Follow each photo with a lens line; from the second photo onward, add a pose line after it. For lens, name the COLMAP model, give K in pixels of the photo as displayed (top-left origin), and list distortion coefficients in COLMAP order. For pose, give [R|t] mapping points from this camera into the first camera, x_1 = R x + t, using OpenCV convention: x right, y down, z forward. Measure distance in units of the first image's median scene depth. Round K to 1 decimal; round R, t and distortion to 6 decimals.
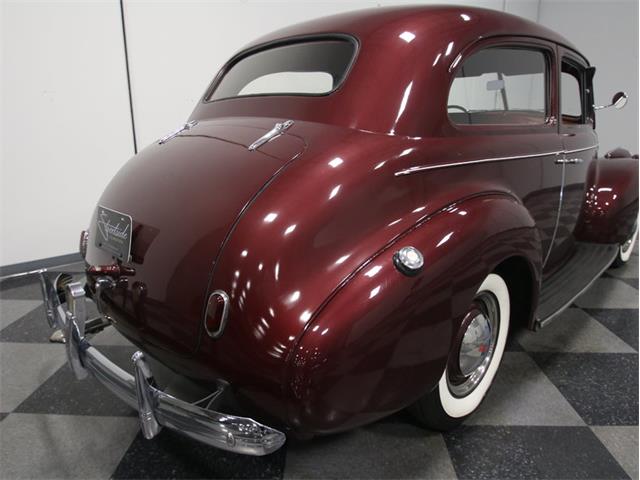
lens RADIAL K [[473.0, 0, 318.2], [0, 473.0, 241.7], [0, 0, 1]] dist [-0.028830, -0.002353]
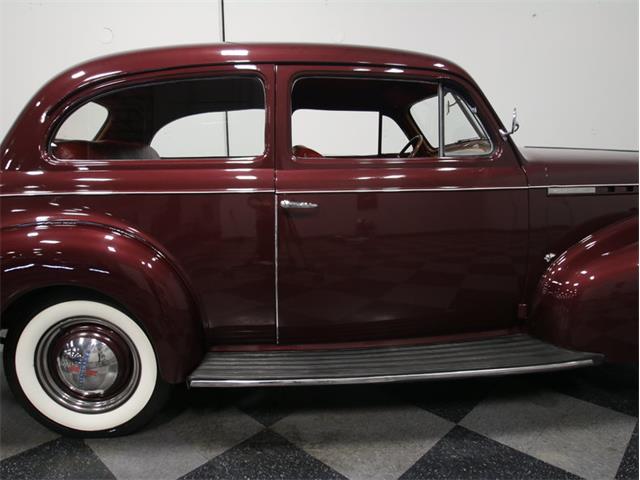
lens RADIAL K [[473.0, 0, 318.2], [0, 473.0, 241.7], [0, 0, 1]] dist [-0.028830, -0.002353]
pose [[0.728787, 0.131135, -0.672067, 1.323671], [-0.170599, 0.985314, 0.007260, -0.146551], [0.663149, 0.109363, 0.740455, 0.512143]]
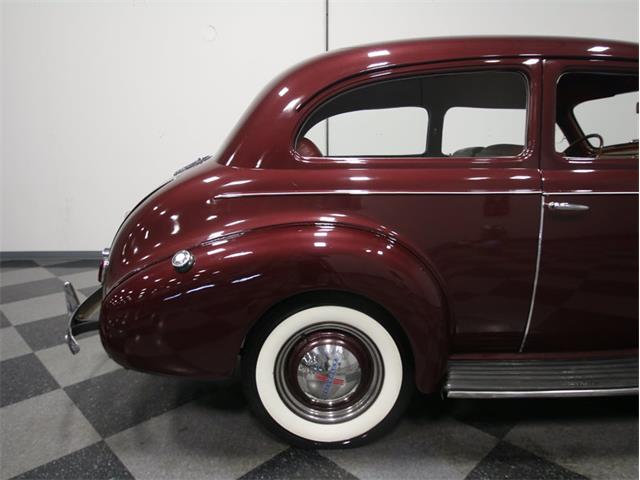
lens RADIAL K [[473.0, 0, 318.2], [0, 473.0, 241.7], [0, 0, 1]] dist [-0.028830, -0.002353]
pose [[0.706034, 0.136904, -0.694819, 0.937155], [-0.178993, 0.983778, 0.011957, -0.065399], [0.685184, 0.115926, 0.719085, 0.216412]]
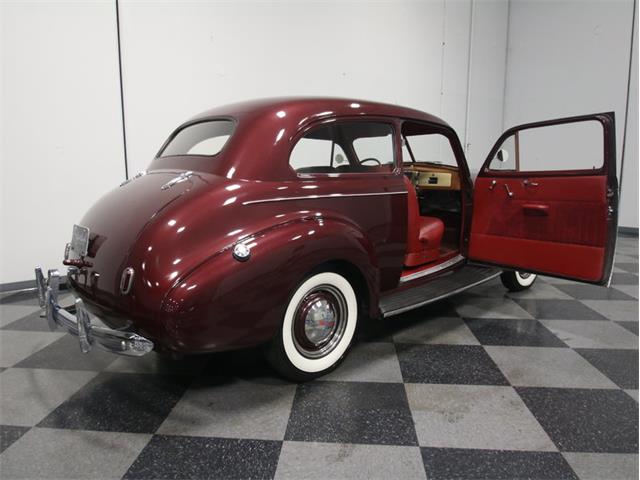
lens RADIAL K [[483.0, 0, 320.0], [0, 483.0, 240.0], [0, 0, 1]] dist [-0.026871, 0.002336]
pose [[0.999025, 0.009005, -0.043213, 0.375785], [-0.013442, 0.994536, -0.103529, 0.116487], [0.042044, 0.104009, 0.993687, -0.491612]]
